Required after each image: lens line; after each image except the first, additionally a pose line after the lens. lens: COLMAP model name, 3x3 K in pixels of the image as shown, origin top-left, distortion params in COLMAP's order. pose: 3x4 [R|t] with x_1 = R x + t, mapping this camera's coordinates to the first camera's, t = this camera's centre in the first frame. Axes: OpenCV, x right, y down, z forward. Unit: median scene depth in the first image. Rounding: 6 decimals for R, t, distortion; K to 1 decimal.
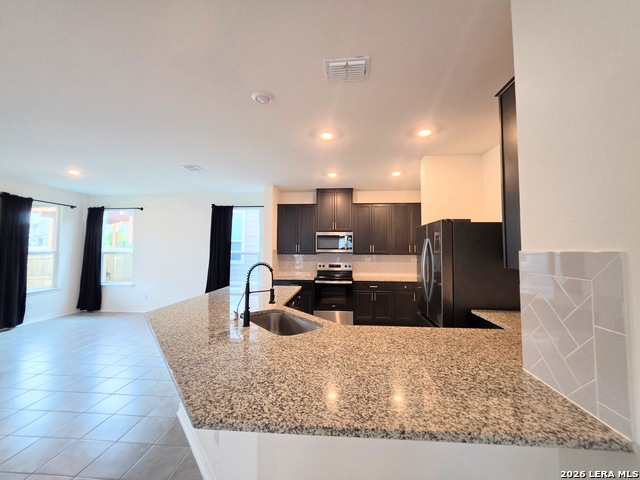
lens RADIAL K [[259.0, 0, 322.0], [0, 259.0, 237.6], [0, 0, 1]] dist [-0.002754, -0.000274]
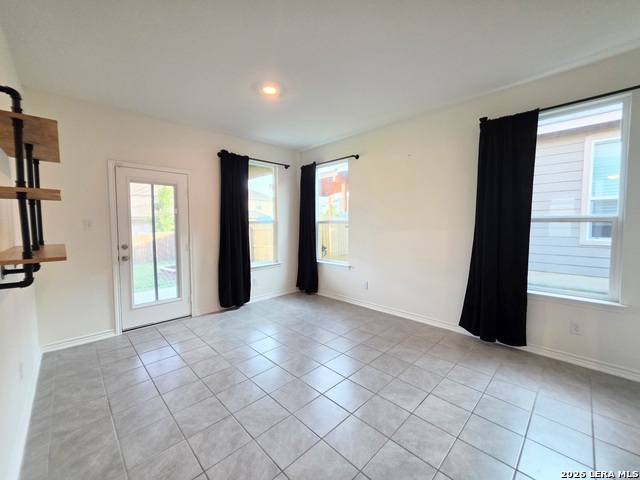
lens RADIAL K [[259.0, 0, 322.0], [0, 259.0, 237.6], [0, 0, 1]] dist [-0.002754, -0.000274]
pose [[0.754626, 0.029042, -0.655512, -0.335345], [0.040052, 0.995118, 0.090197, 0.037532], [0.654932, -0.094319, 0.749779, 0.436974]]
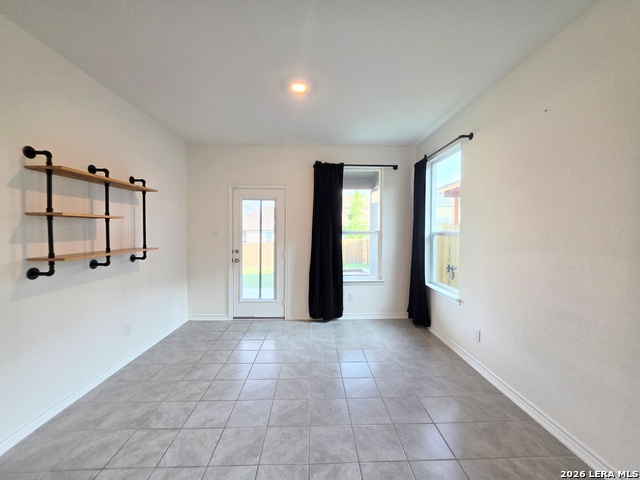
lens RADIAL K [[259.0, 0, 322.0], [0, 259.0, 237.6], [0, 0, 1]] dist [-0.002754, -0.000274]
pose [[0.109813, 0.022541, -0.993697, -0.294053], [0.043307, 0.998685, 0.027440, 0.043757], [0.993008, -0.046047, 0.108693, 0.729123]]
